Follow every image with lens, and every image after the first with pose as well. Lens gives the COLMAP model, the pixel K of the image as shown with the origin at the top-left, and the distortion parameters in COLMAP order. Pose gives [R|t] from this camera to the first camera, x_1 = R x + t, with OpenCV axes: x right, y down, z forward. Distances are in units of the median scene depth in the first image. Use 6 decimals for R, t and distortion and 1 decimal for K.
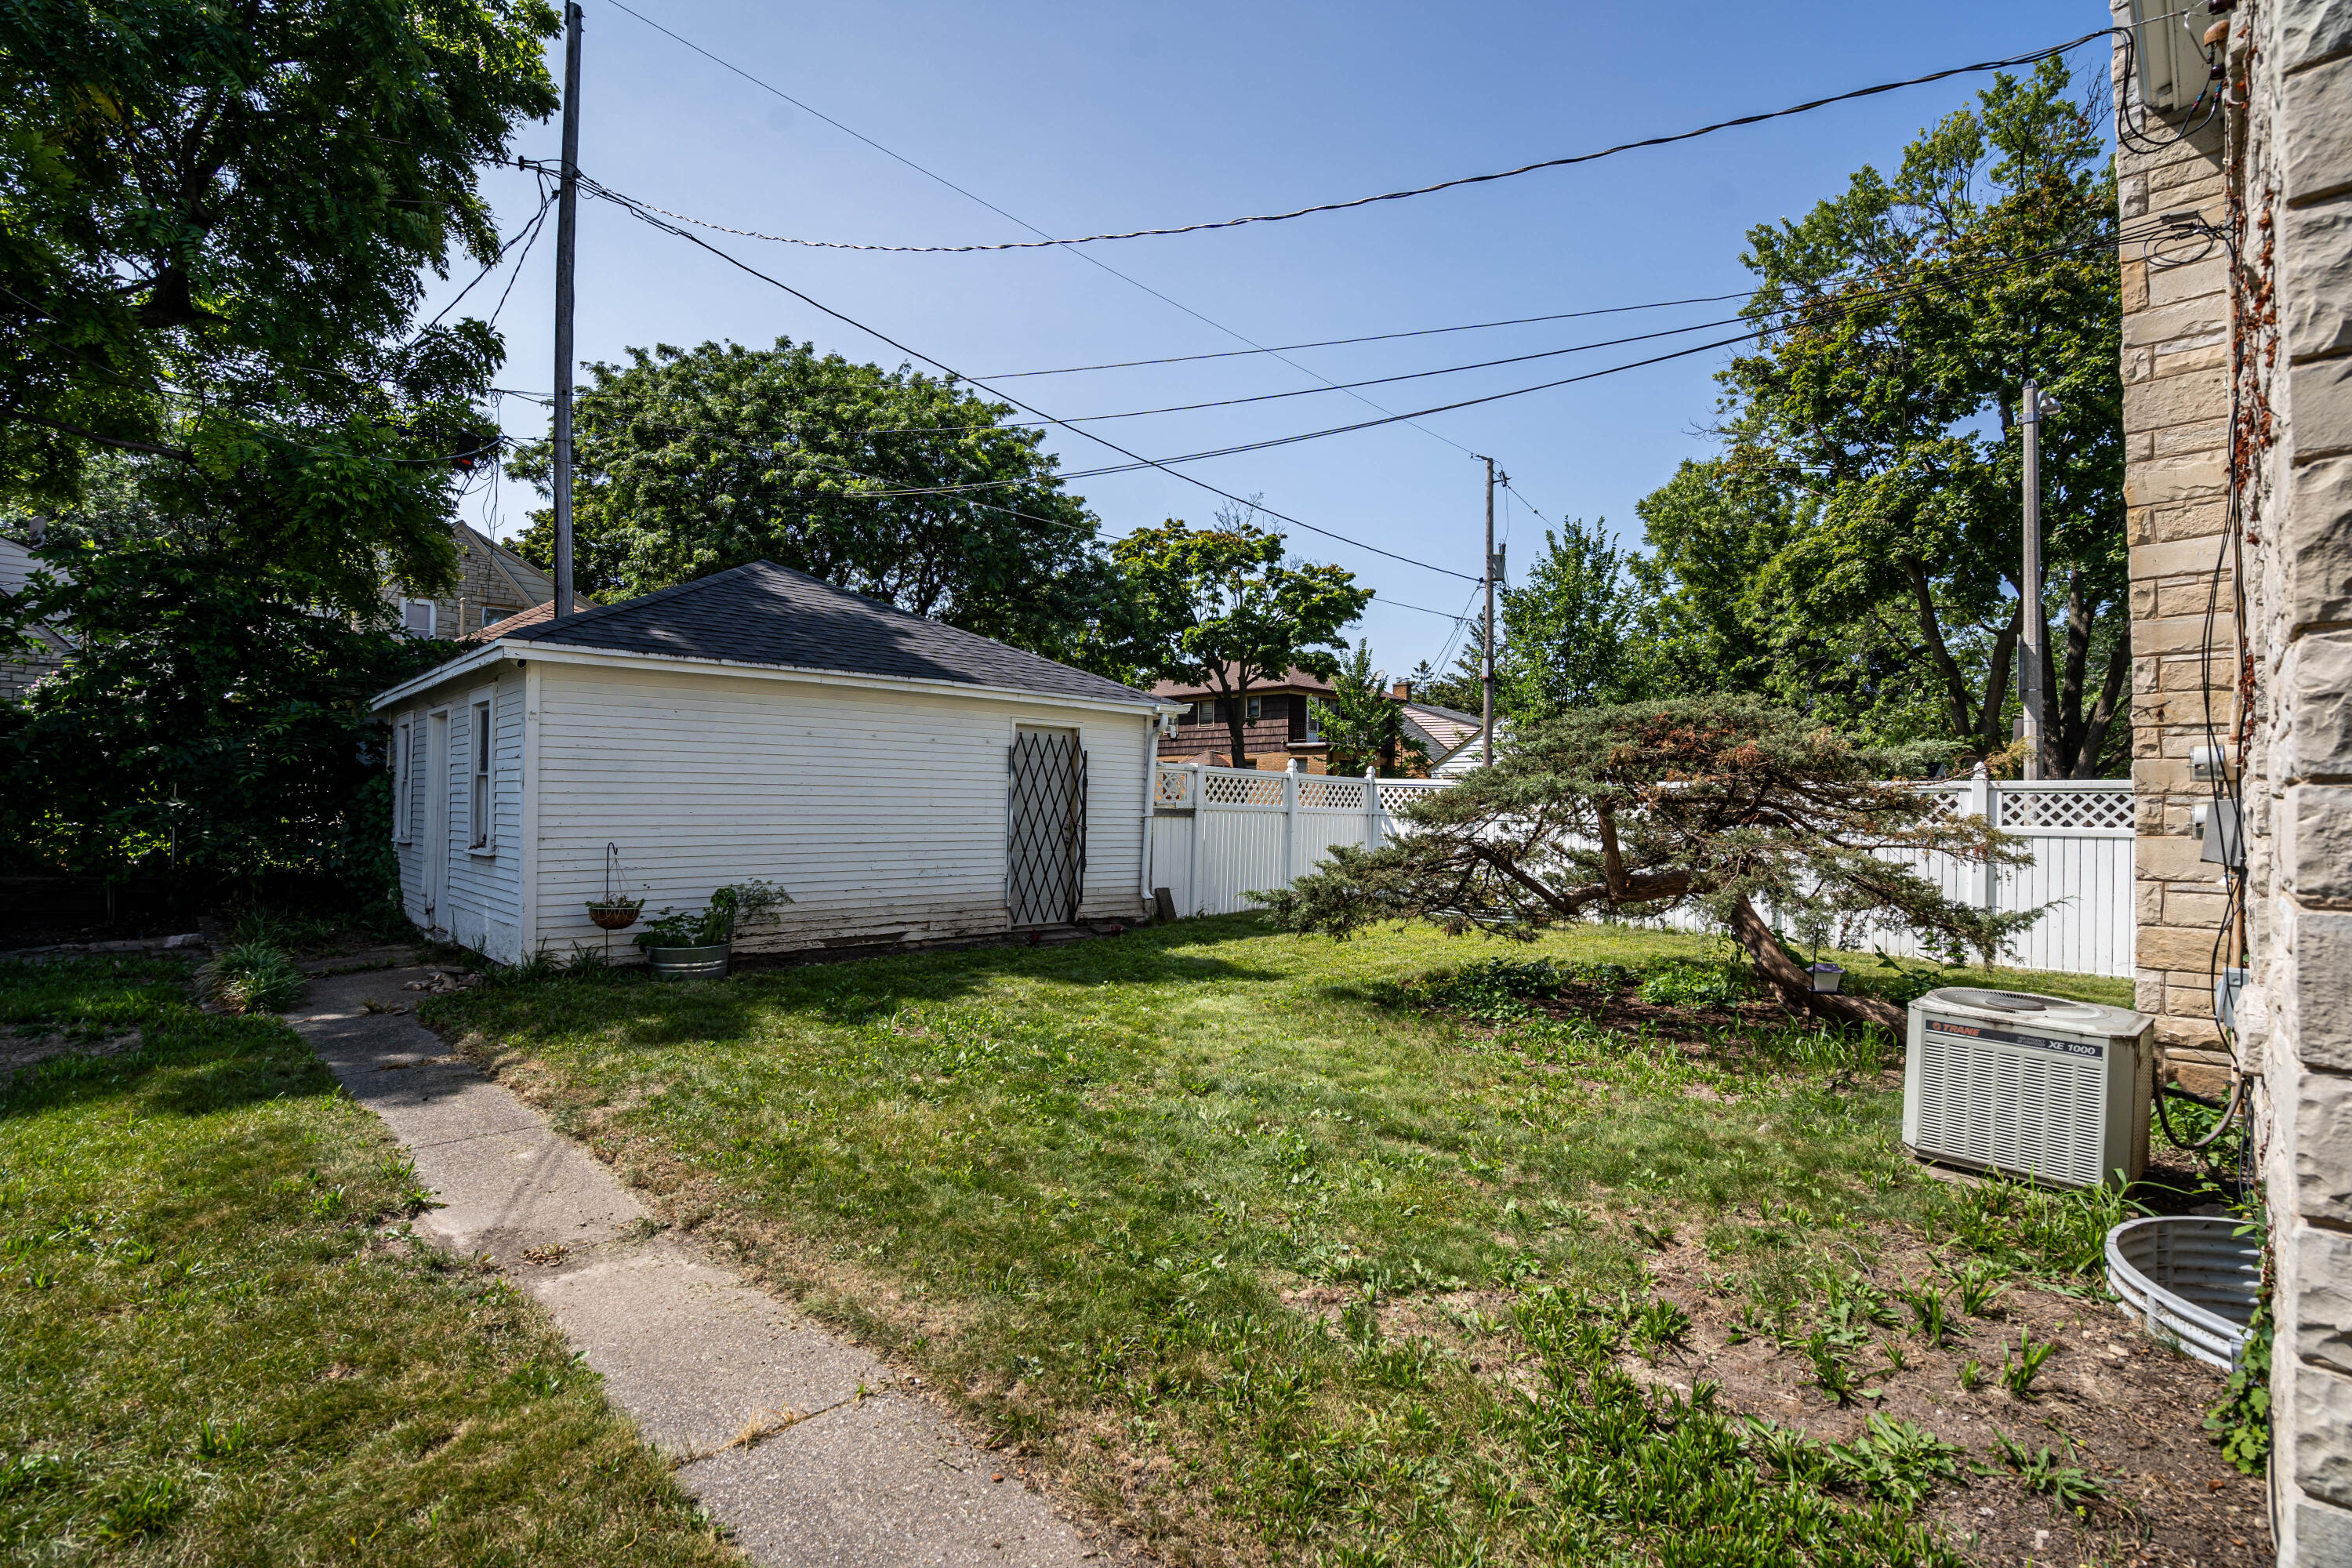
lens RADIAL K [[1083.0, 0, 1167.7], [0, 1083.0, 788.1], [0, 0, 1]] dist [0.001984, -0.000012]
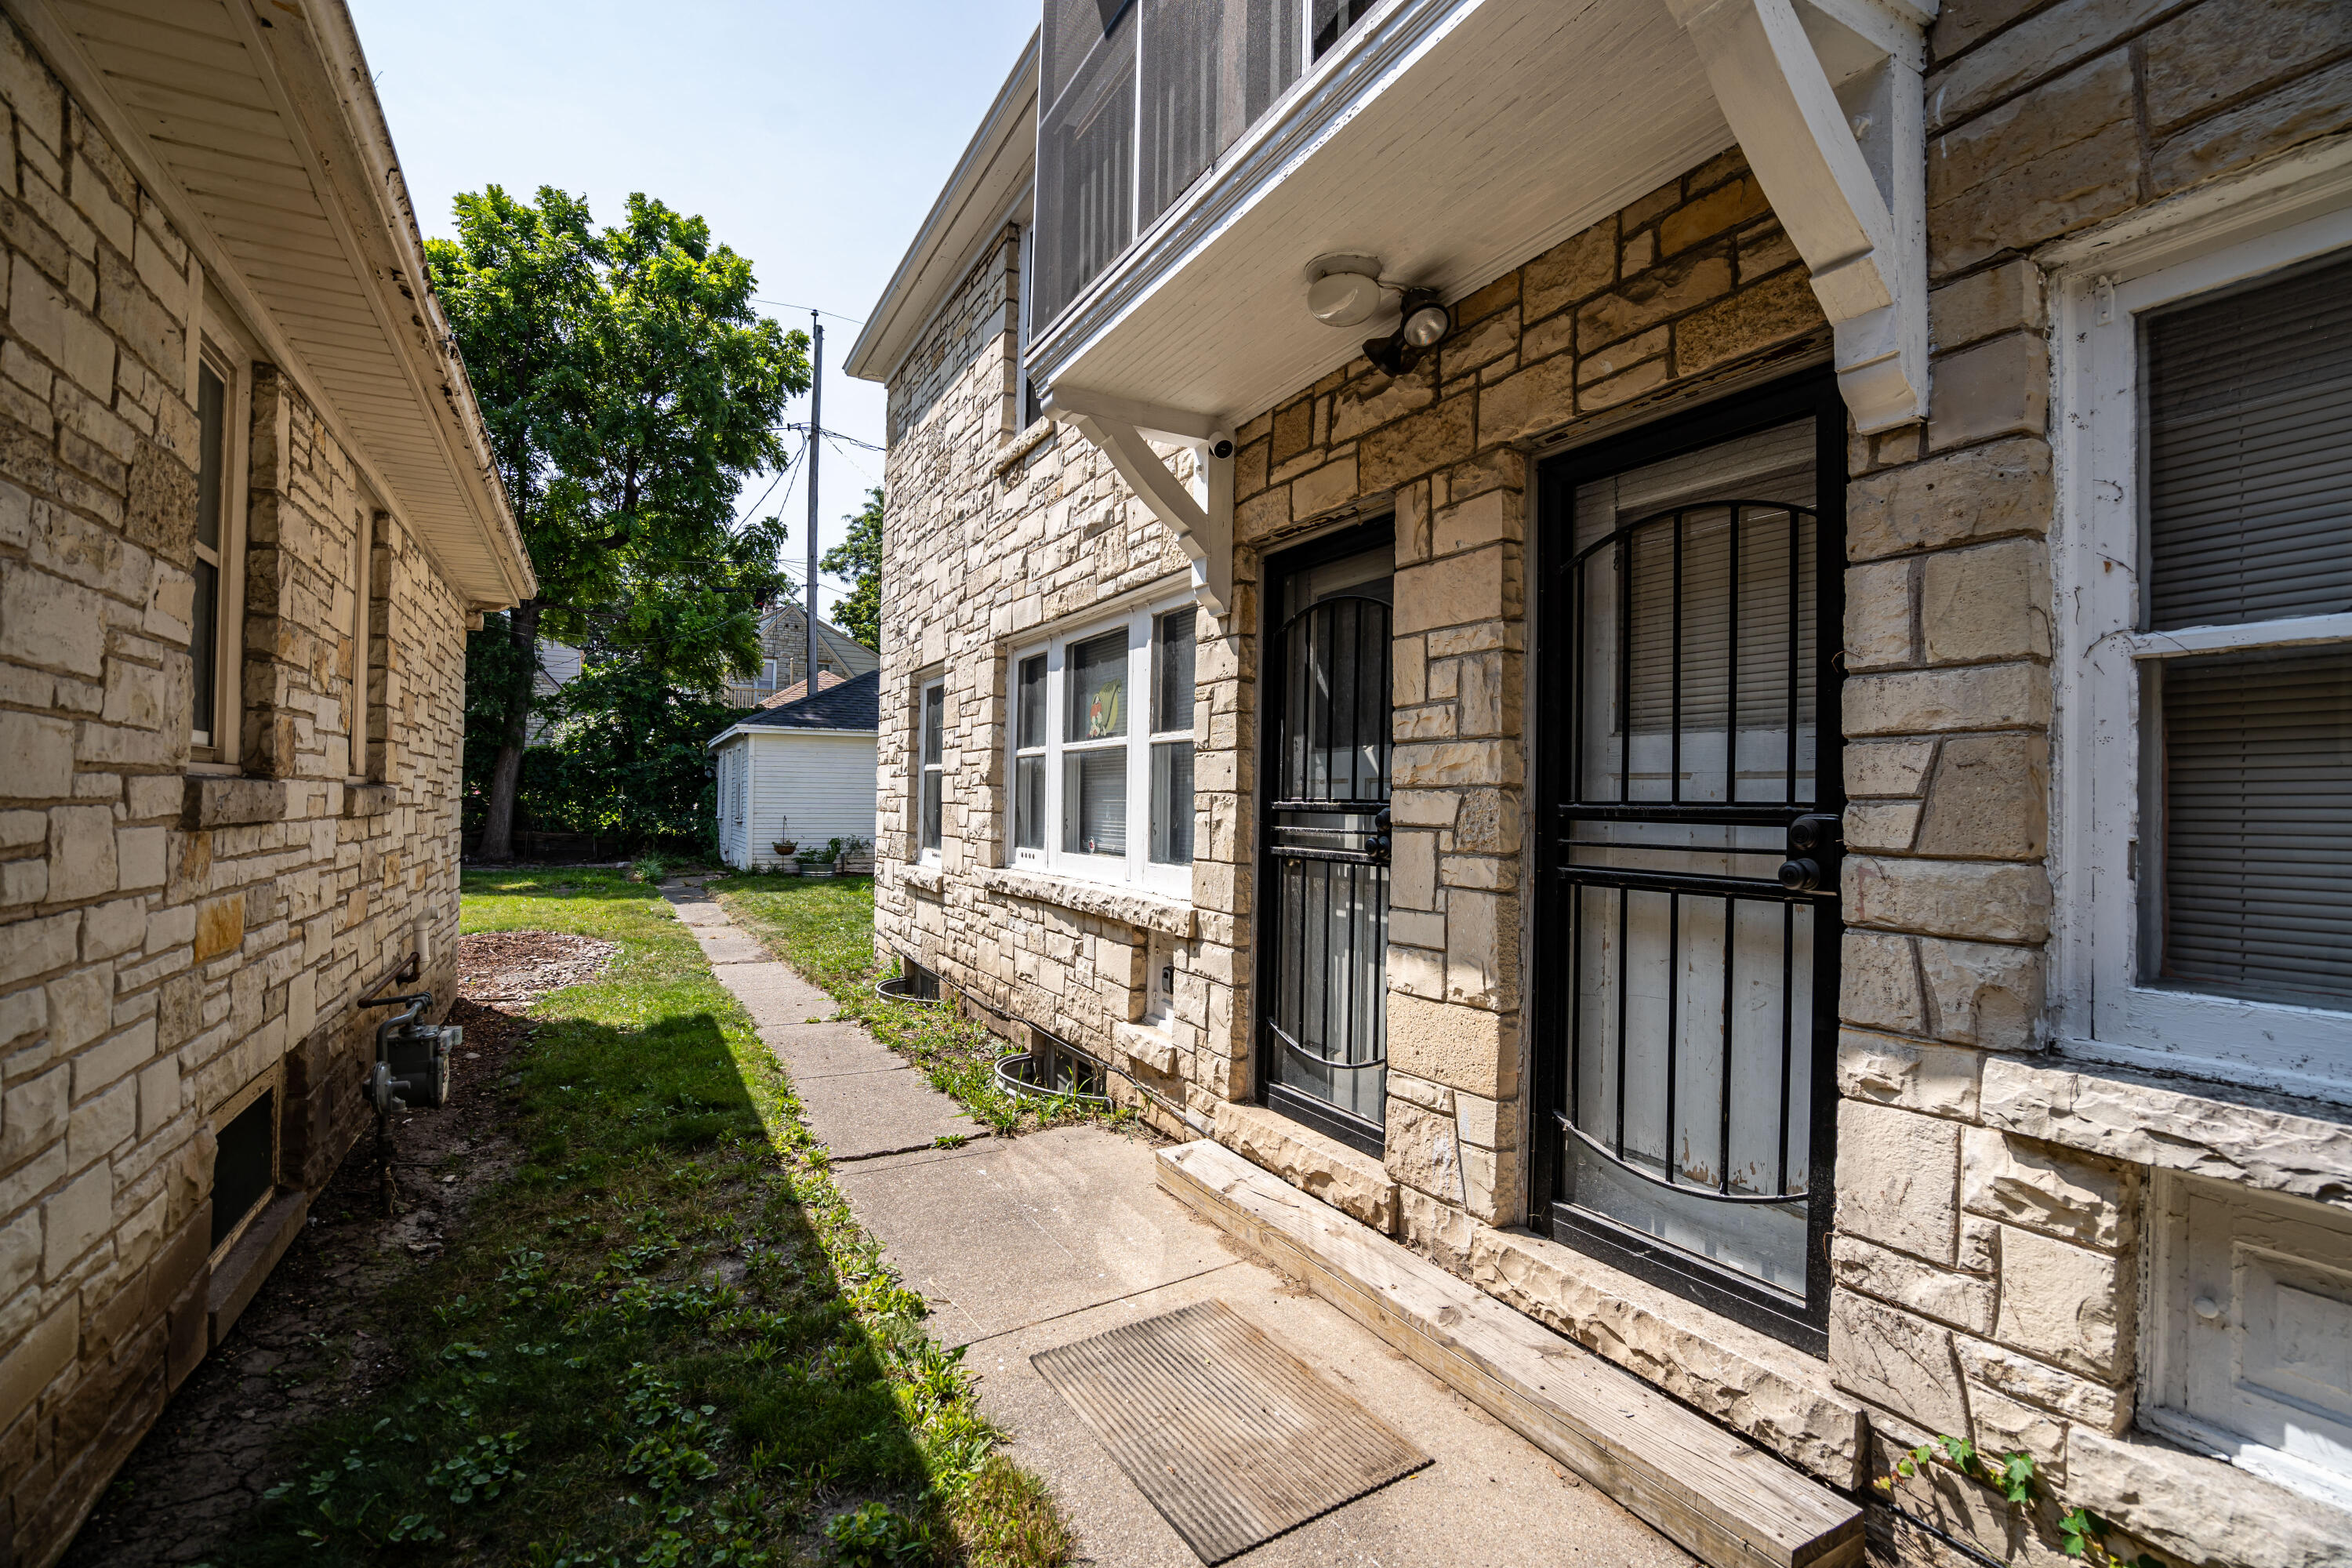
lens RADIAL K [[1083.0, 0, 1183.5], [0, 1083.0, 790.8], [0, 0, 1]] dist [0.001984, -0.000012]
pose [[0.962856, 0.000669, -0.270015, 0.510659], [-0.000516, 1.000000, 0.000637, -0.000387], [0.270015, -0.000474, 0.962856, -0.528564]]
